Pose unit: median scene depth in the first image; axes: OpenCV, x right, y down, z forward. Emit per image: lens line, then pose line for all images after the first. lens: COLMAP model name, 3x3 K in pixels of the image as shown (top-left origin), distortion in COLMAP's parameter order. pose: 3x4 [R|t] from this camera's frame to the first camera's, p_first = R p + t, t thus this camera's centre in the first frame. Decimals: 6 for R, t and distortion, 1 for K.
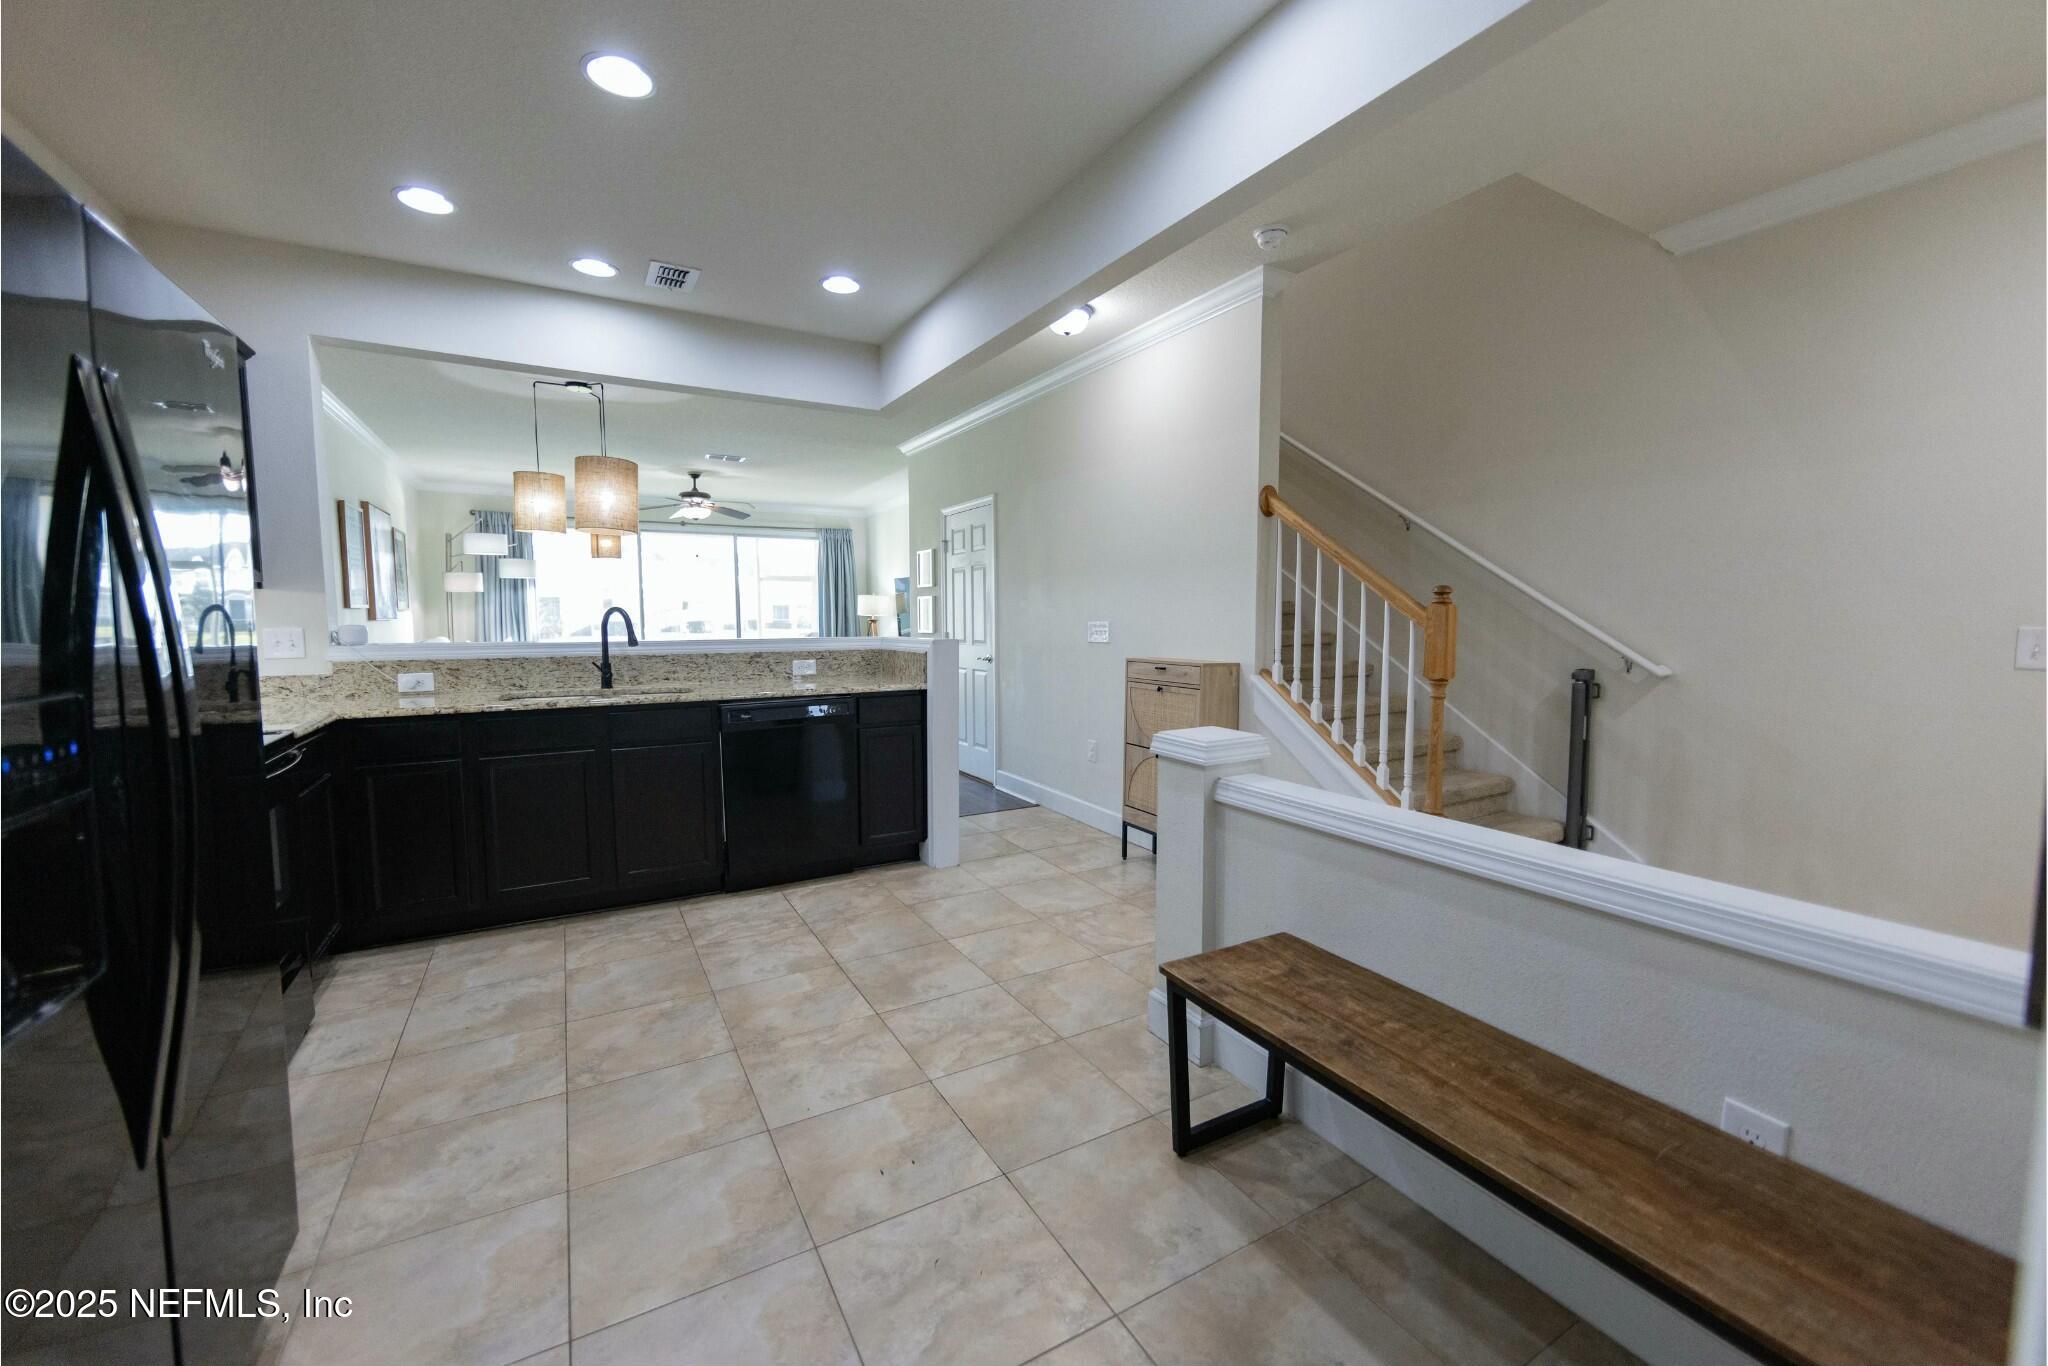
lens RADIAL K [[807.1, 0, 1000.2], [0, 807.1, 663.9], [0, 0, 1]] dist [-0.001553, -0.001430]
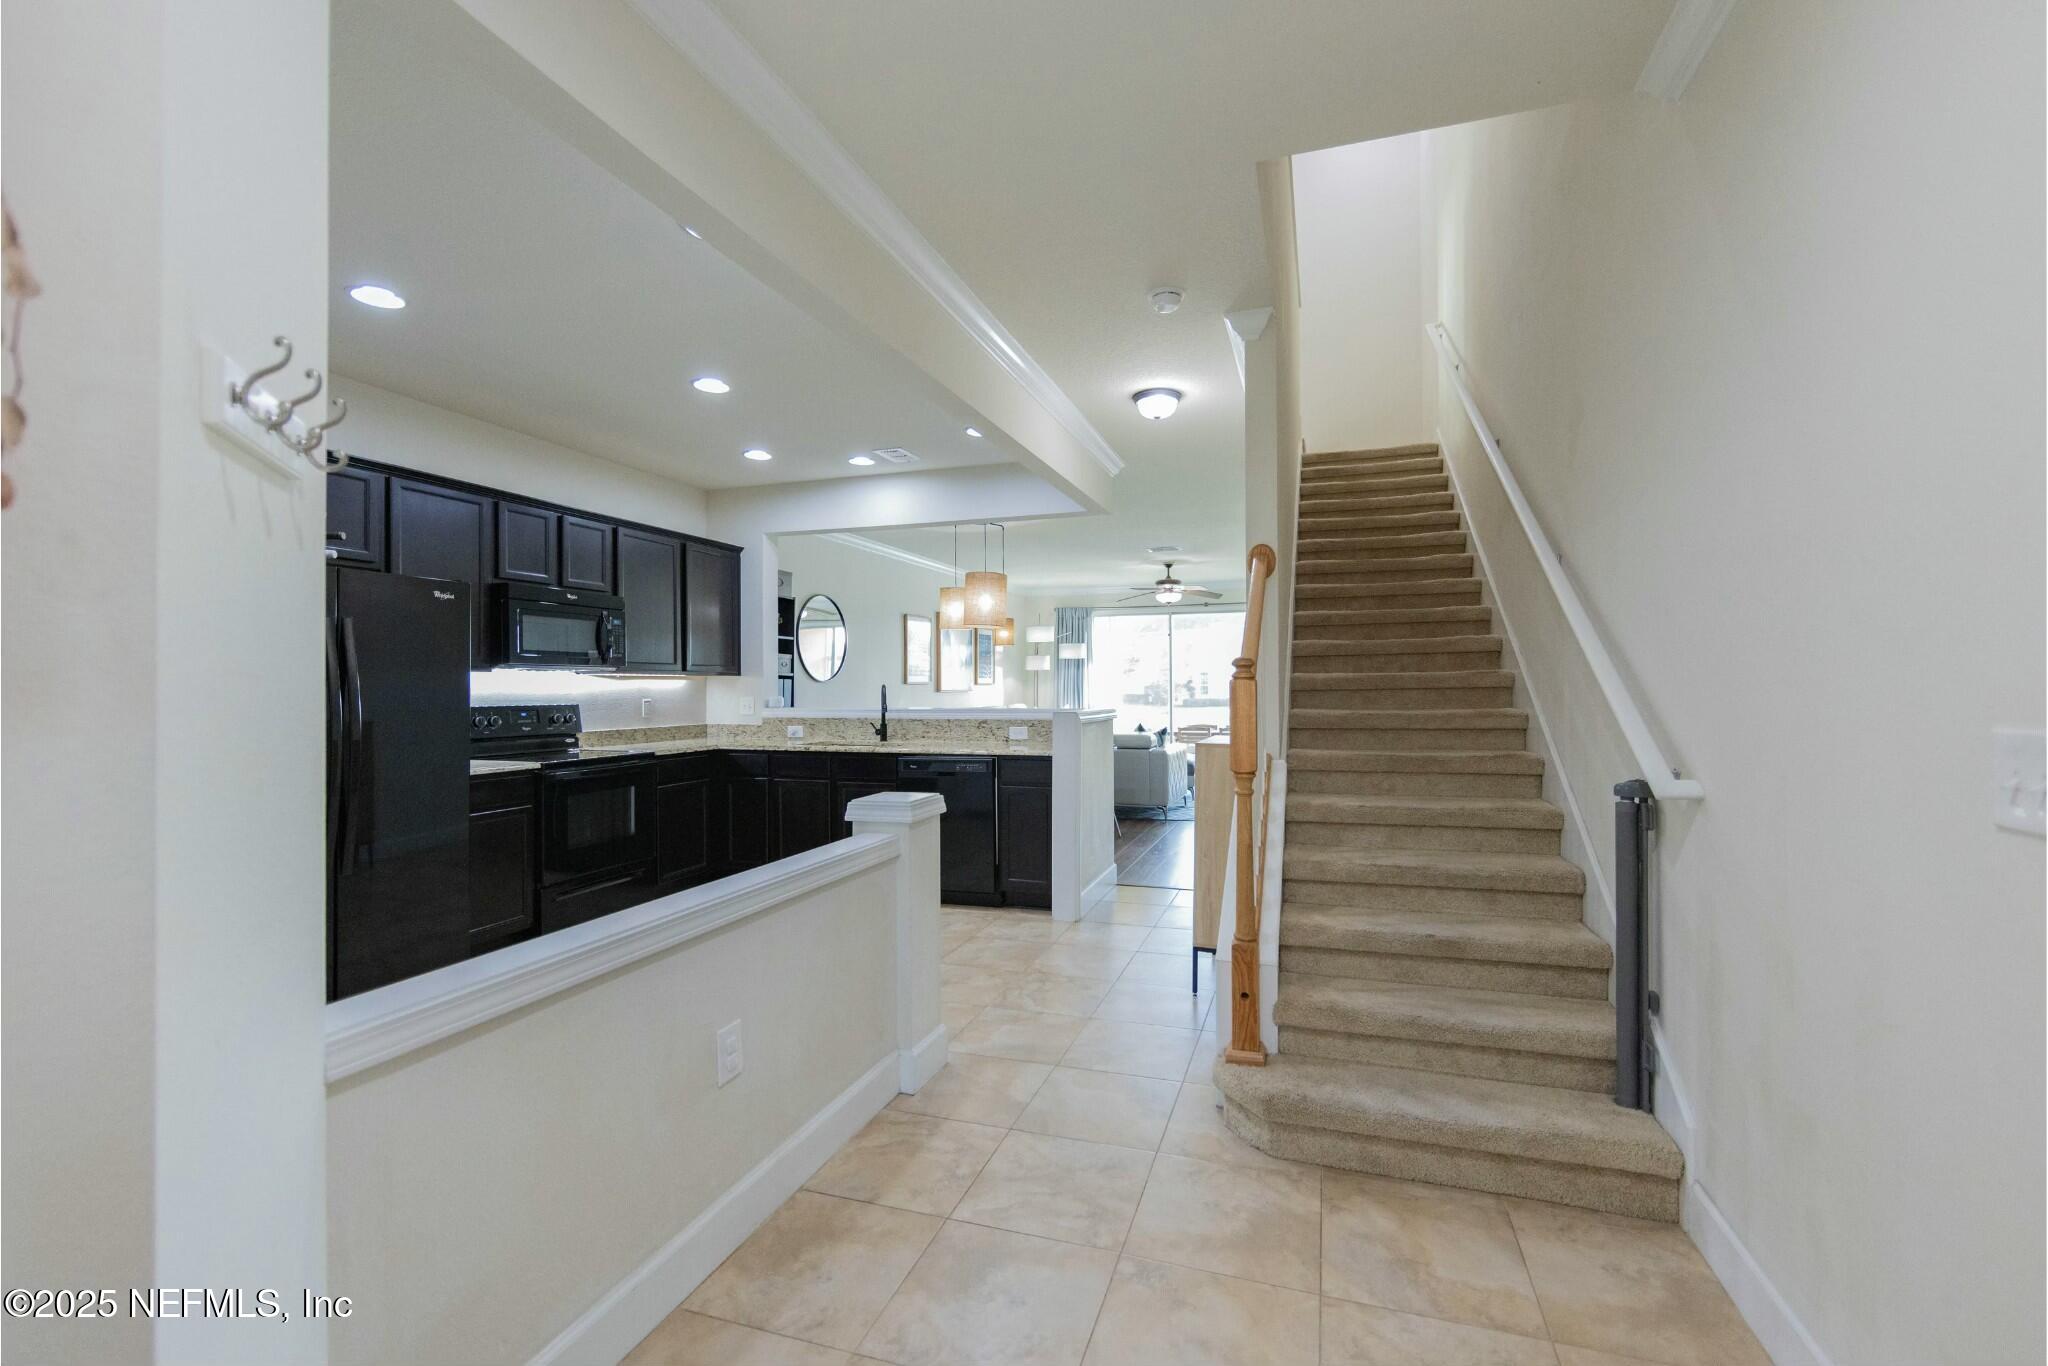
lens RADIAL K [[807.1, 0, 1026.5], [0, 807.1, 669.4], [0, 0, 1]] dist [-0.001553, -0.001430]
pose [[0.674376, -0.019128, -0.738141, 0.828325], [-0.039178, 0.997329, -0.061637, -0.020853], [0.737348, 0.070485, 0.671825, 0.239934]]
